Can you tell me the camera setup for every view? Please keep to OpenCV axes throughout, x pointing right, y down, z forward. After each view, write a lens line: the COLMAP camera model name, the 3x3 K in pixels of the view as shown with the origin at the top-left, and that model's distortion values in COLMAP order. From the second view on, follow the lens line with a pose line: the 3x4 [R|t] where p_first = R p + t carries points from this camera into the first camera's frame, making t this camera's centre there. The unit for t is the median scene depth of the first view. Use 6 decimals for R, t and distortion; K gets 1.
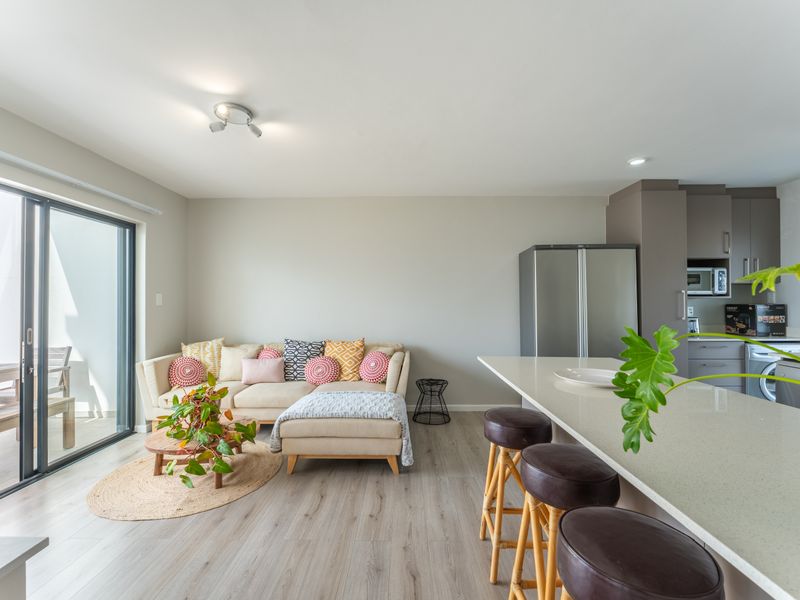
lens RADIAL K [[356.7, 0, 400.0], [0, 356.7, 300.0], [0, 0, 1]] dist [-0.000717, -0.000242]
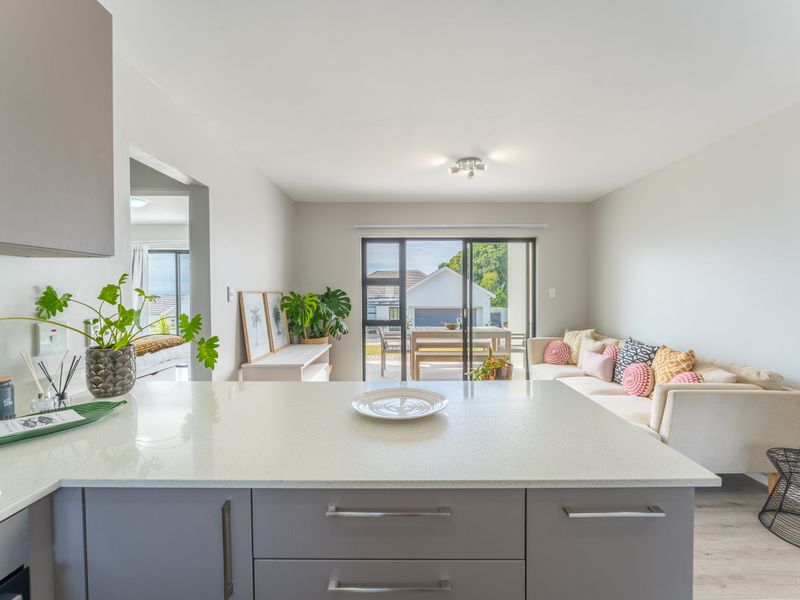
lens RADIAL K [[356.7, 0, 400.0], [0, 356.7, 300.0], [0, 0, 1]] dist [-0.000717, -0.000242]
pose [[0.004860, 0.024505, -0.999688, 0.667098], [0.010577, 0.999643, 0.024556, -0.015099], [0.999932, -0.010693, 0.004599, 0.500283]]
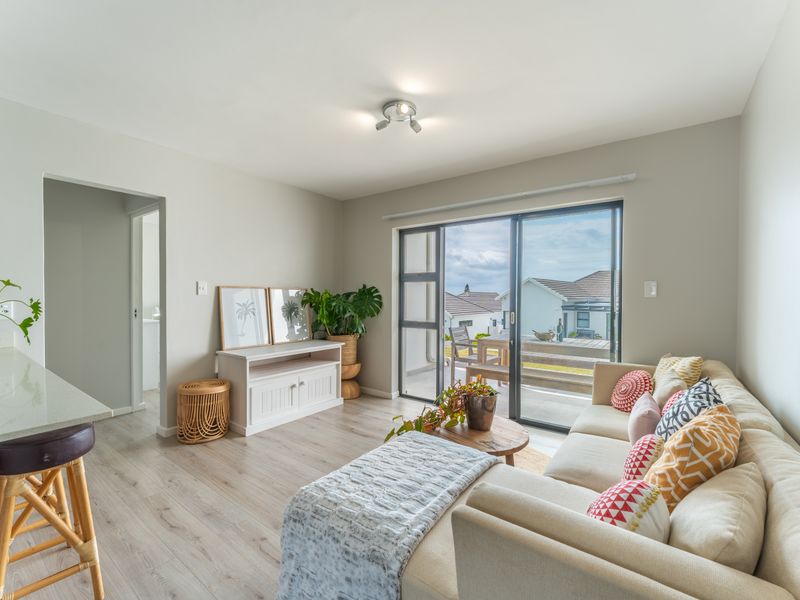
lens RADIAL K [[348.5, 0, 391.9], [0, 348.5, 298.8], [0, 0, 1]] dist [0.000073, -0.000373]
pose [[-0.591042, 0.009403, -0.806586, 0.259719], [0.004695, 0.999955, 0.008218, 0.011824], [0.806627, 0.001070, -0.591060, 1.106543]]
